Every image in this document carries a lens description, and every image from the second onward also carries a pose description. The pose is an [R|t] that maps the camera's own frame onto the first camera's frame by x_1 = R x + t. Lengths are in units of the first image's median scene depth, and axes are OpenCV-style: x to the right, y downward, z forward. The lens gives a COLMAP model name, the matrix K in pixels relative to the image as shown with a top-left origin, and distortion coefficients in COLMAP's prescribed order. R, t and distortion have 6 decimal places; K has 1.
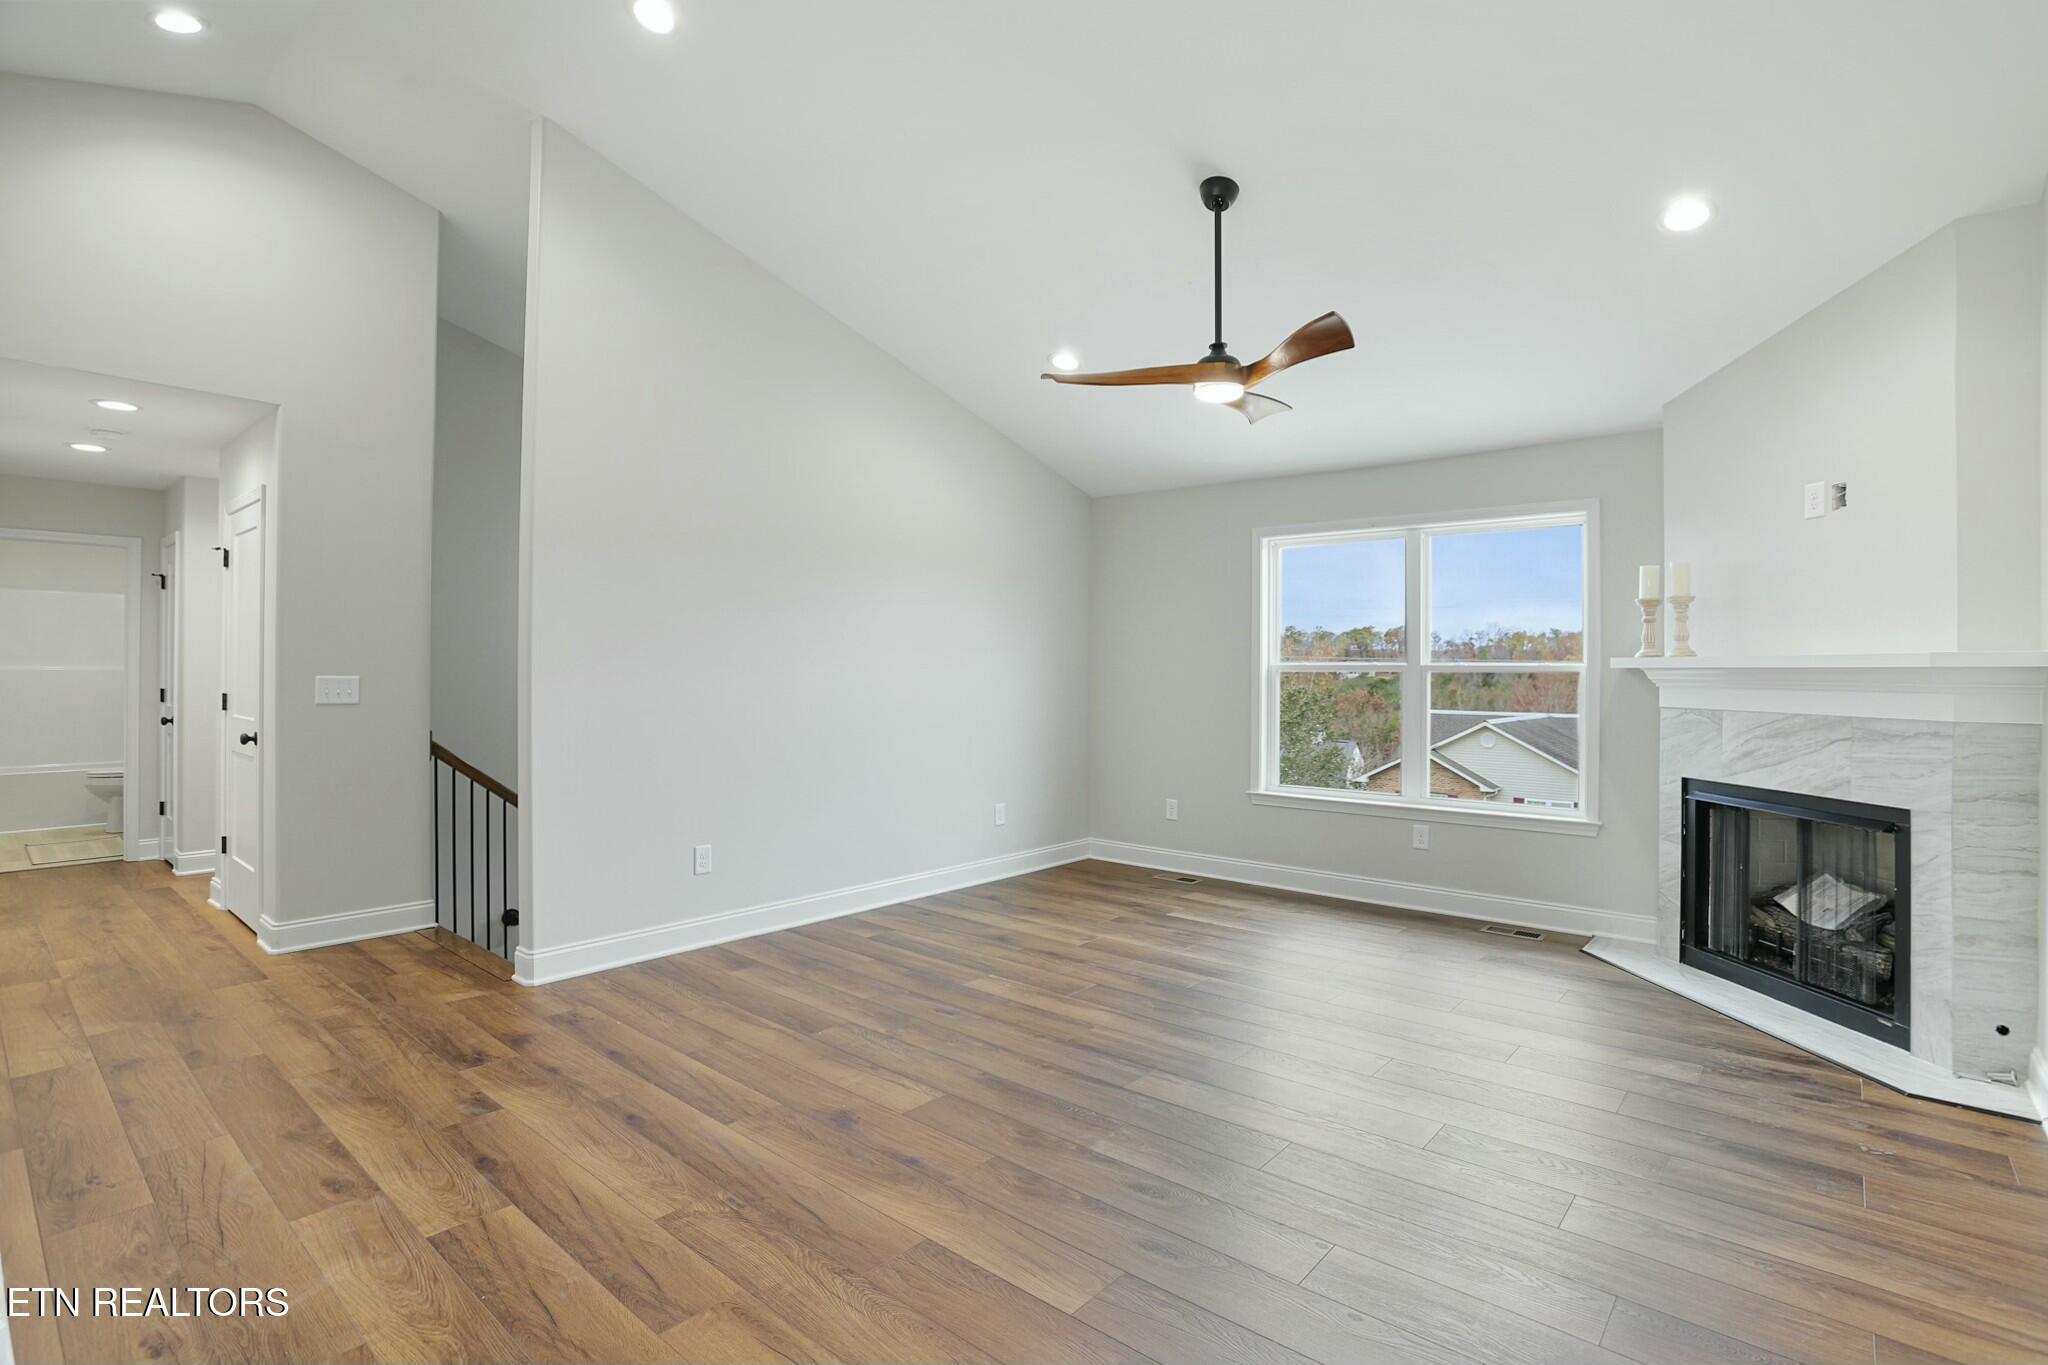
lens RADIAL K [[989.5, 0, 1037.7], [0, 989.5, 666.5], [0, 0, 1]] dist [-0.063458, 0.021822]
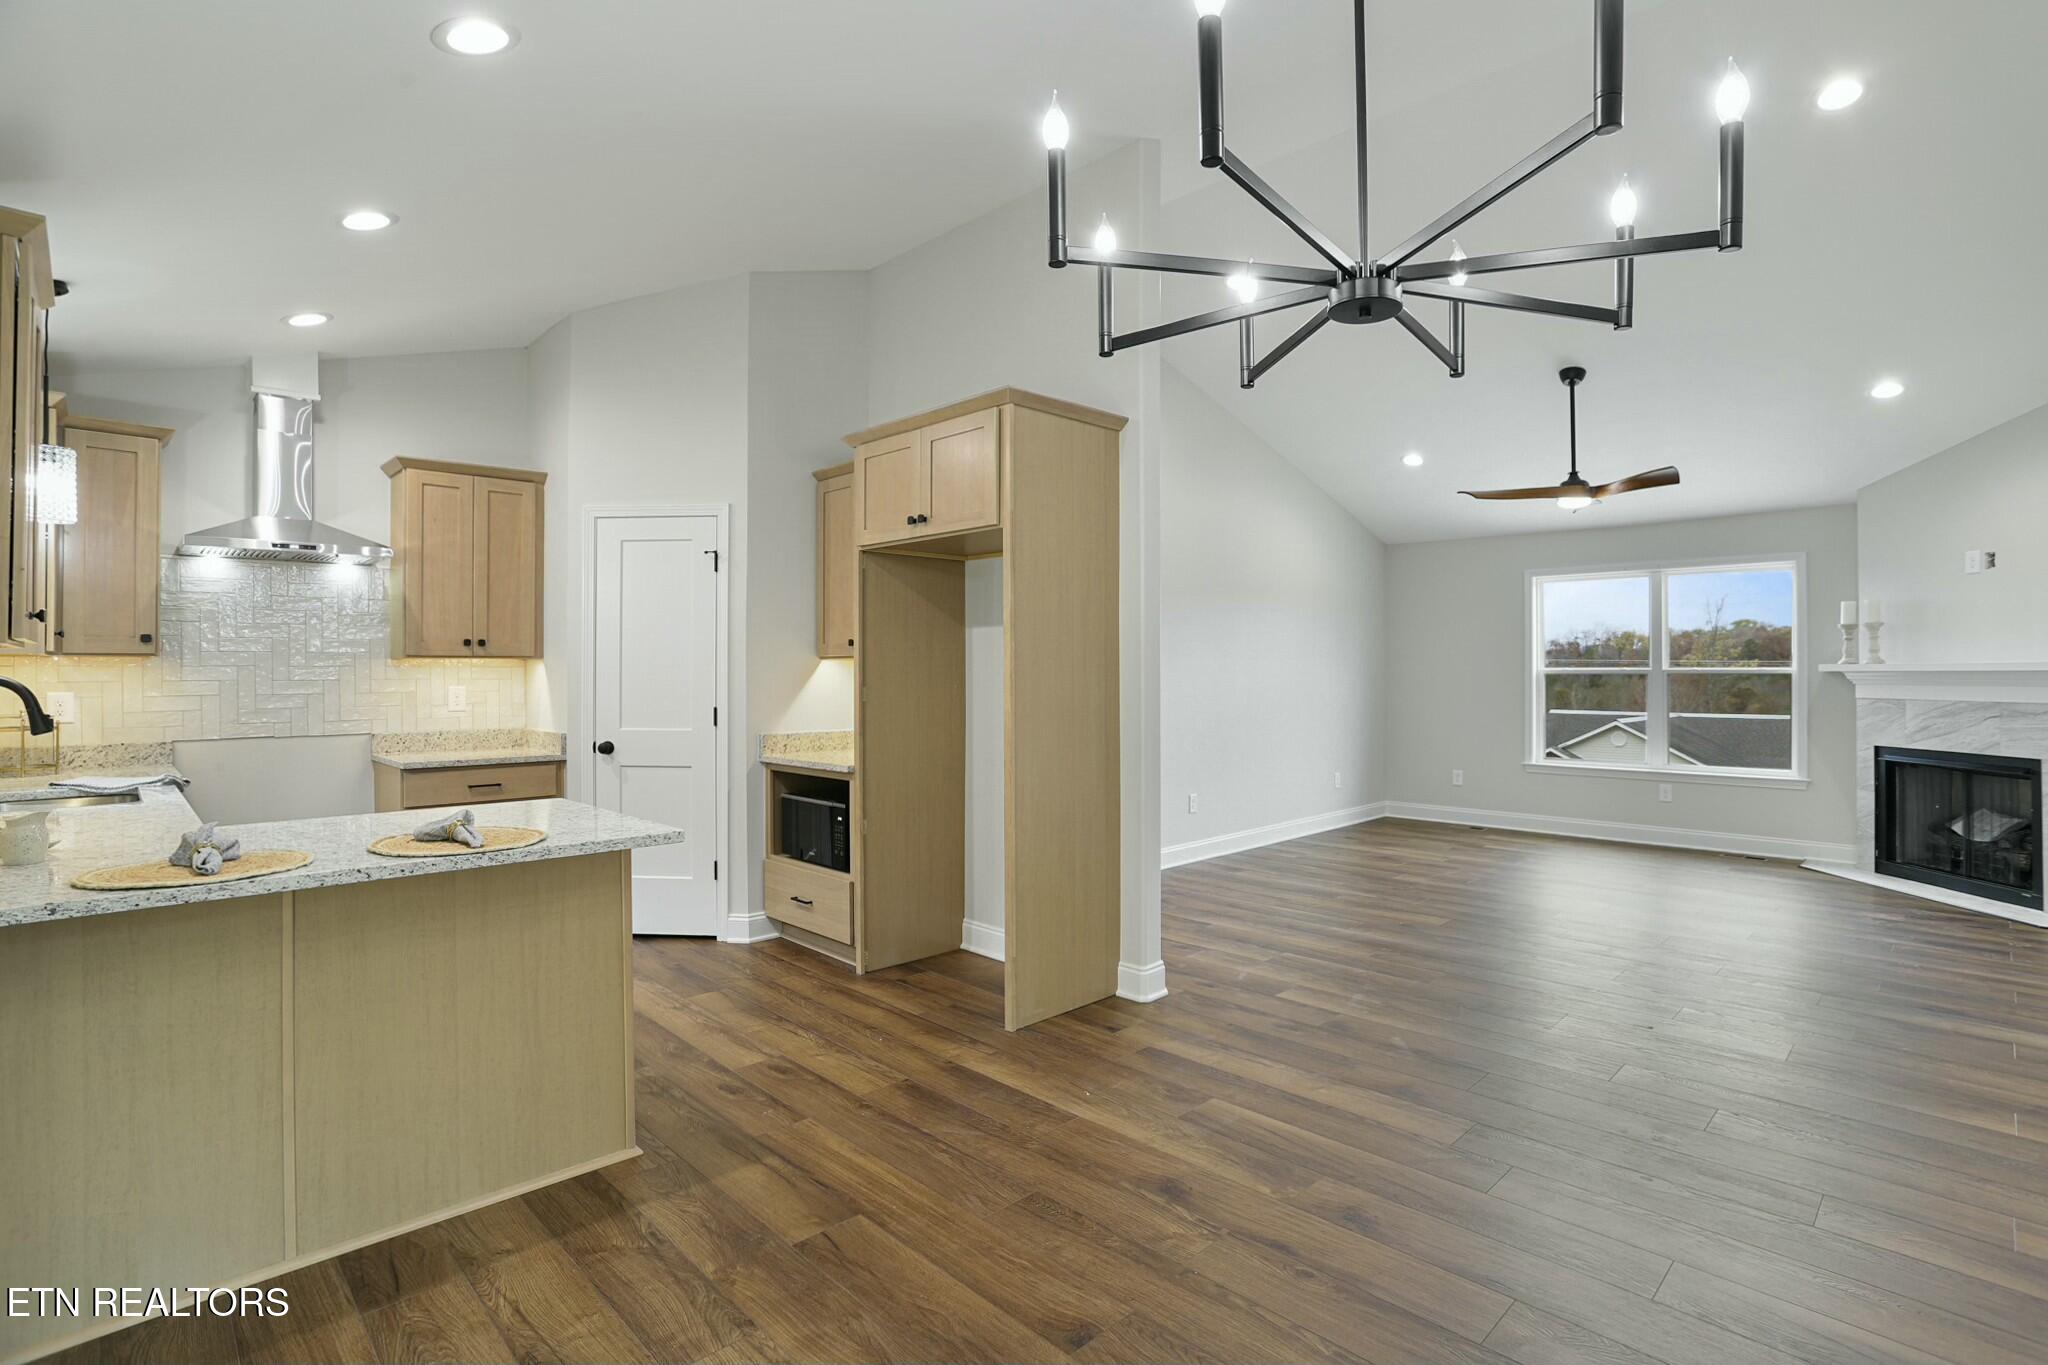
lens RADIAL K [[989.5, 0, 1026.2], [0, 989.5, 668.2], [0, 0, 1]] dist [-0.063458, 0.021822]
pose [[0.995451, -0.008398, -0.094908, -0.553655], [0.008165, 0.999963, -0.002836, -0.010882], [0.094929, 0.002048, 0.995482, -0.655112]]
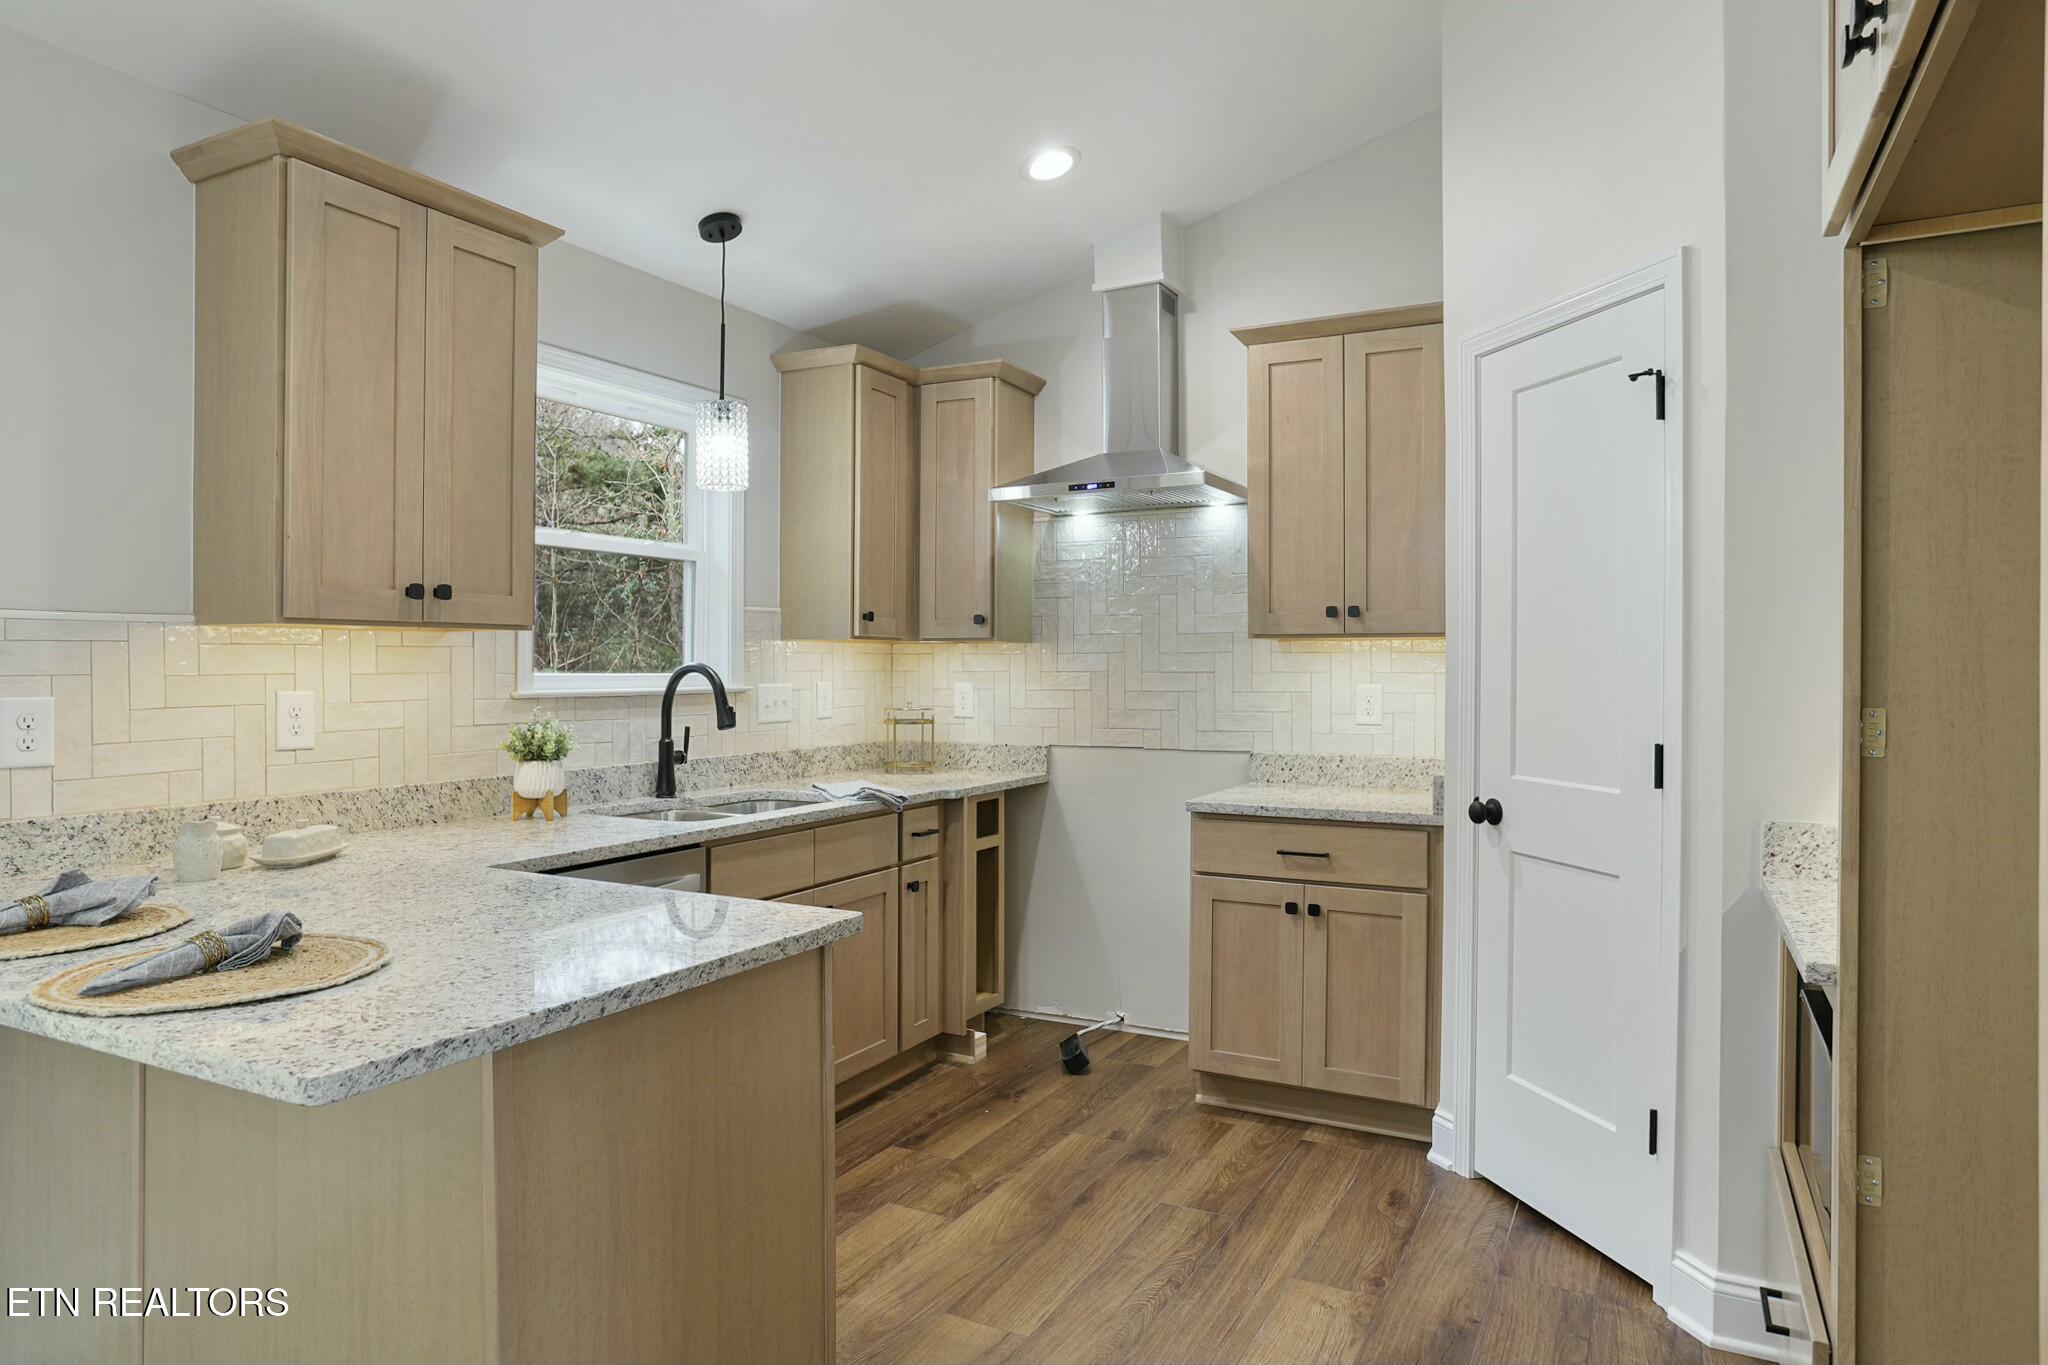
lens RADIAL K [[1223.1, 0, 1038.7], [0, 1223.1, 674.2], [0, 0, 1]] dist [-0.037770, 0.022297]
pose [[0.221843, -0.000330, -0.975082, -0.509571], [0.000480, 1.000000, -0.000229, -0.004407], [0.975082, -0.000417, 0.221843, 0.122725]]
